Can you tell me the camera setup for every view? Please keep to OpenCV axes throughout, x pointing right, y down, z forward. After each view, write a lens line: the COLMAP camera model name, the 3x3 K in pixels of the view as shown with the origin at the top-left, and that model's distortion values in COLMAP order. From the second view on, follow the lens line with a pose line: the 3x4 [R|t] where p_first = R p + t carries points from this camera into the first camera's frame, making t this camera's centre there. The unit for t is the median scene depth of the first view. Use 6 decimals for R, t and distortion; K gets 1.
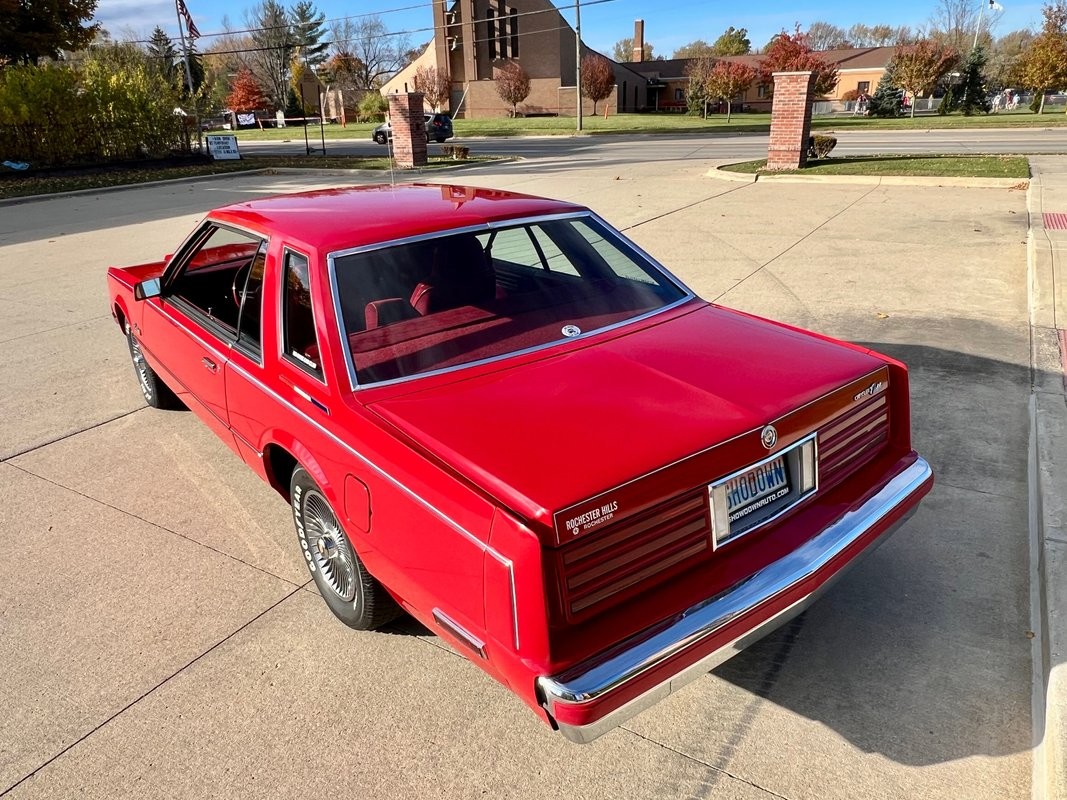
lens RADIAL K [[751.4, 0, 531.4], [0, 751.4, 402.7], [0, 0, 1]] dist [0.007927, -0.005075]
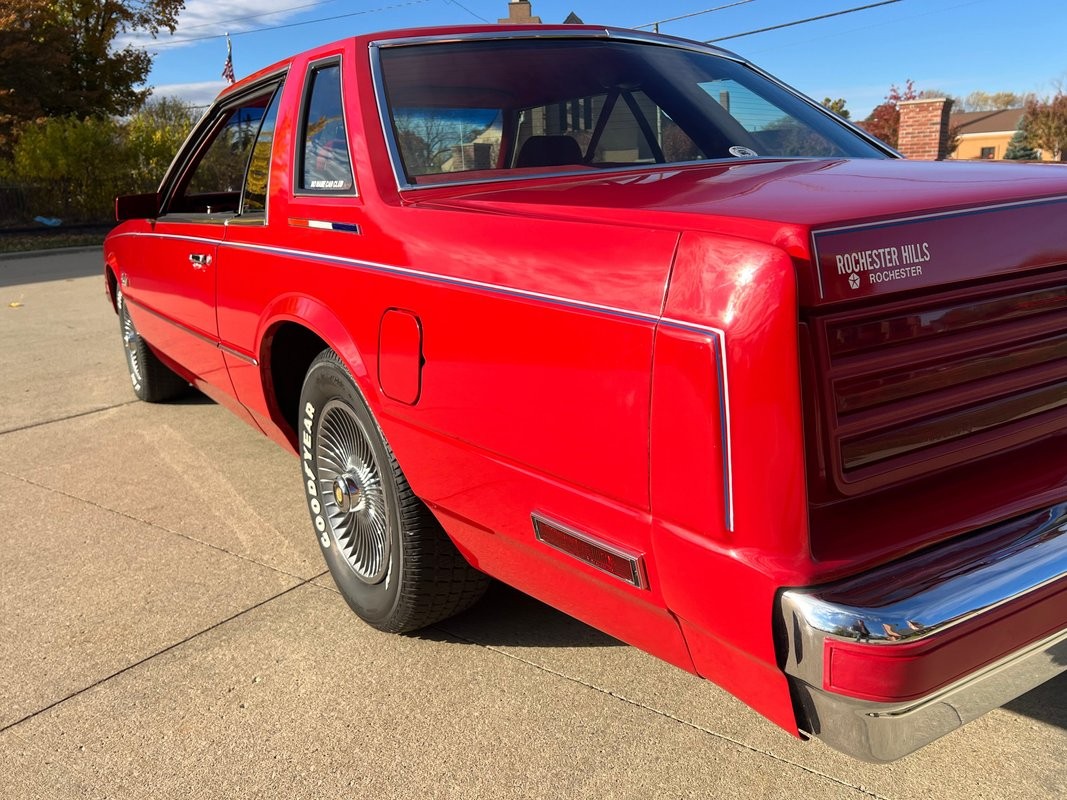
lens RADIAL K [[844.6, 0, 531.6], [0, 844.6, 403.0], [0, 0, 1]] dist [0.044483, -0.042439]
pose [[0.996716, 0.011356, -0.080172, -0.015181], [-0.022155, 0.990581, -0.135122, 0.049669], [0.077882, 0.136455, 0.987580, 0.072418]]
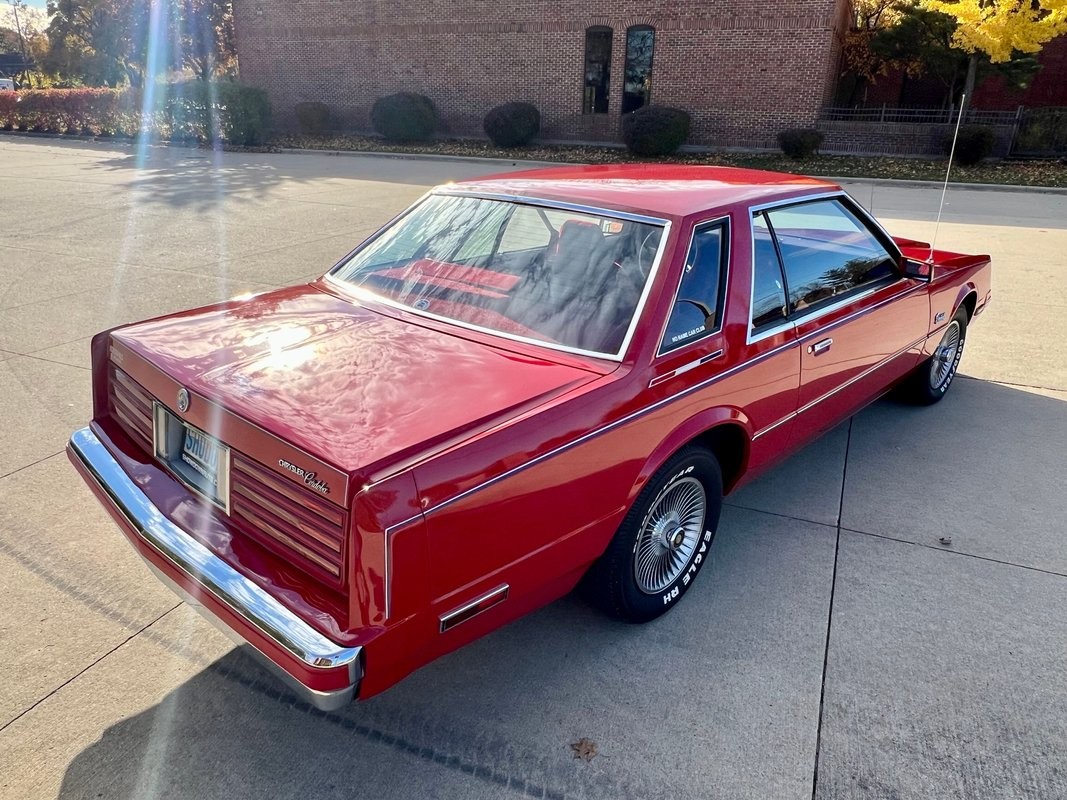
lens RADIAL K [[751.4, 0, 531.4], [0, 751.4, 402.7], [0, 0, 1]] dist [0.007927, -0.005075]
pose [[0.132191, 0.409887, -0.902507, 0.235694], [-0.397473, 0.856009, 0.330551, -0.086061], [0.908042, 0.315027, 0.276076, 0.210359]]
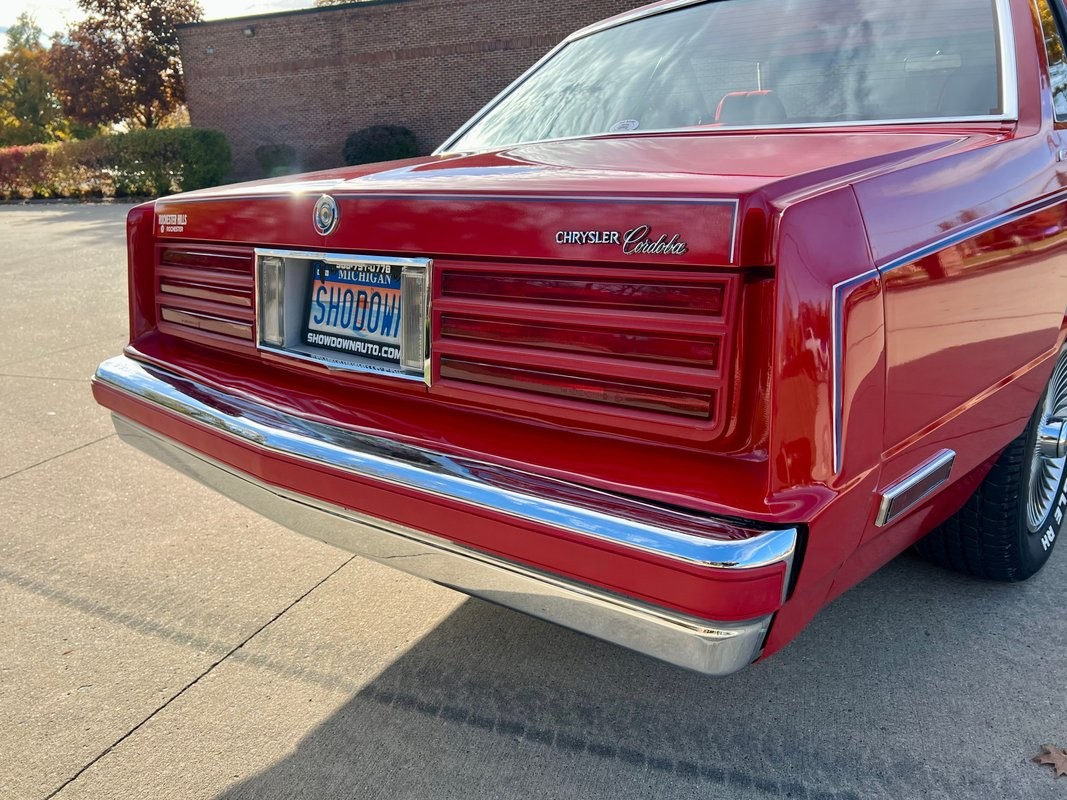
lens RADIAL K [[844.6, 0, 531.6], [0, 844.6, 403.0], [0, 0, 1]] dist [0.044483, -0.042439]
pose [[0.173504, 0.306610, -0.935888, 0.188437], [-0.333281, 0.912511, 0.237164, -0.006138], [0.926726, 0.270765, 0.260511, 0.186494]]
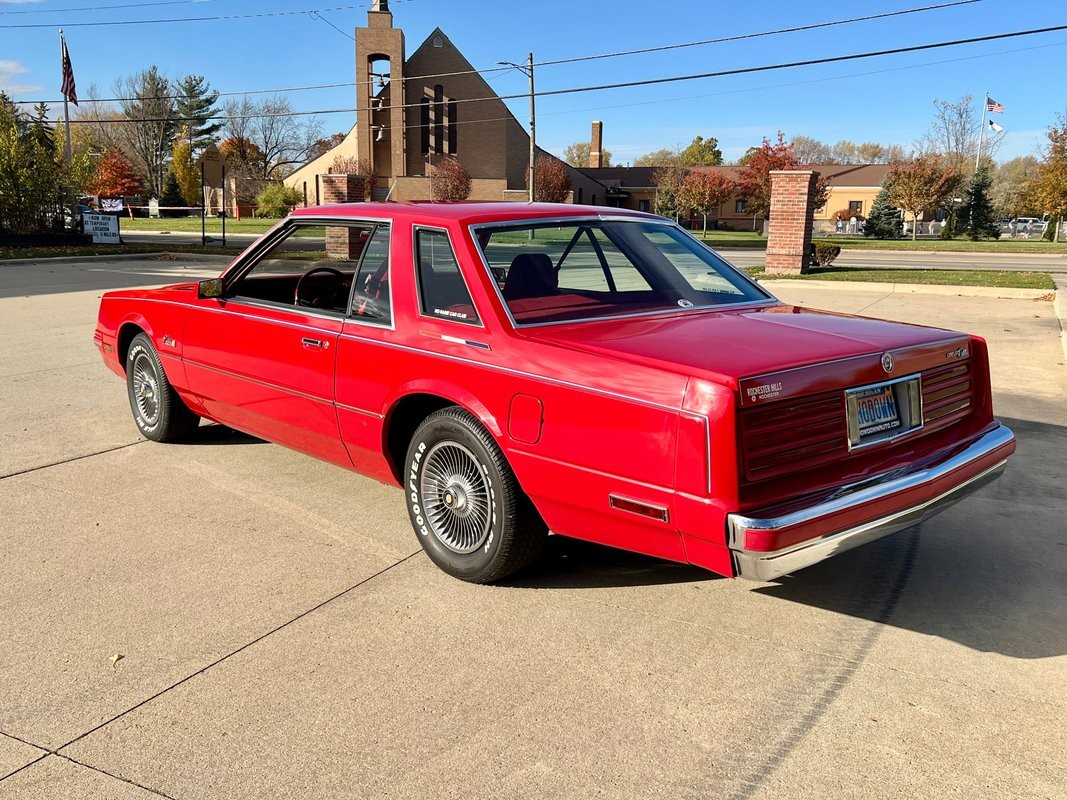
lens RADIAL K [[968.5, 0, 533.5], [0, 968.5, 400.0], [0, 0, 1]] dist [0.102706, -0.169413]
pose [[0.995559, 0.033312, 0.088046, -0.067459], [-0.015790, 0.981136, -0.192672, 0.074615], [-0.092803, 0.190426, 0.977305, -0.079561]]
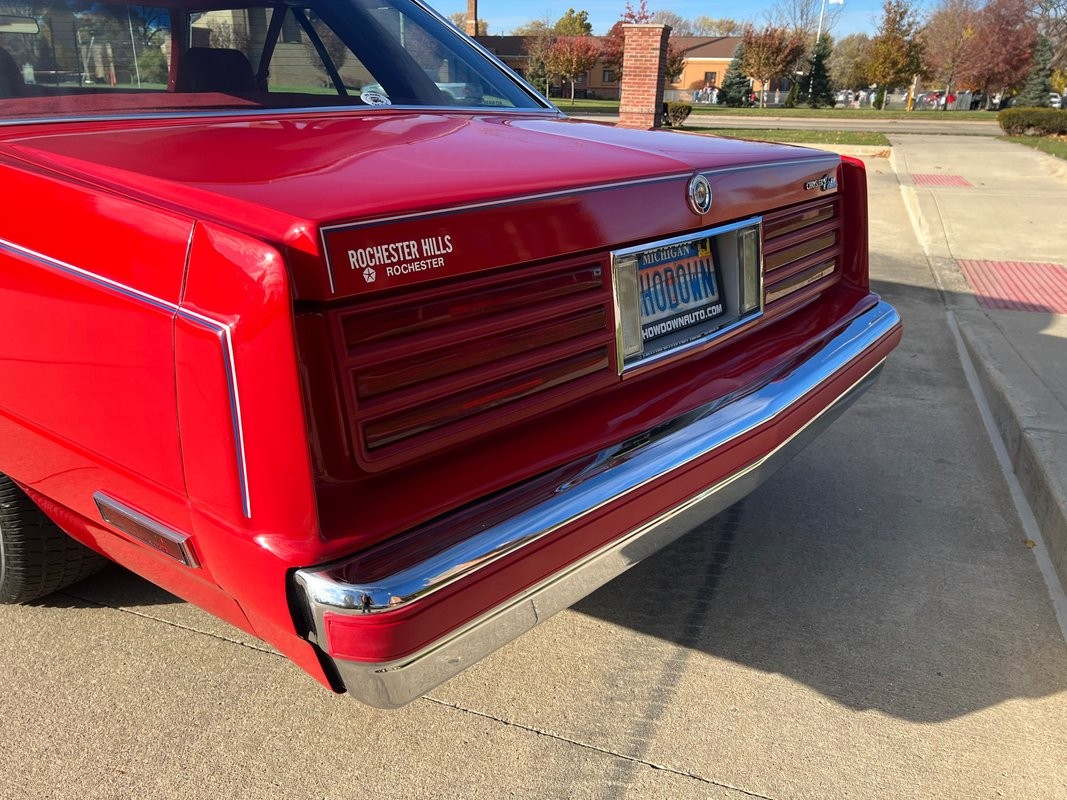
lens RADIAL K [[844.6, 0, 531.6], [0, 844.6, 403.0], [0, 0, 1]] dist [0.044483, -0.042439]
pose [[0.979543, -0.017398, 0.200484, 0.007749], [0.023548, 0.999321, -0.028333, 0.042241], [-0.199855, 0.032475, 0.979287, 0.066281]]
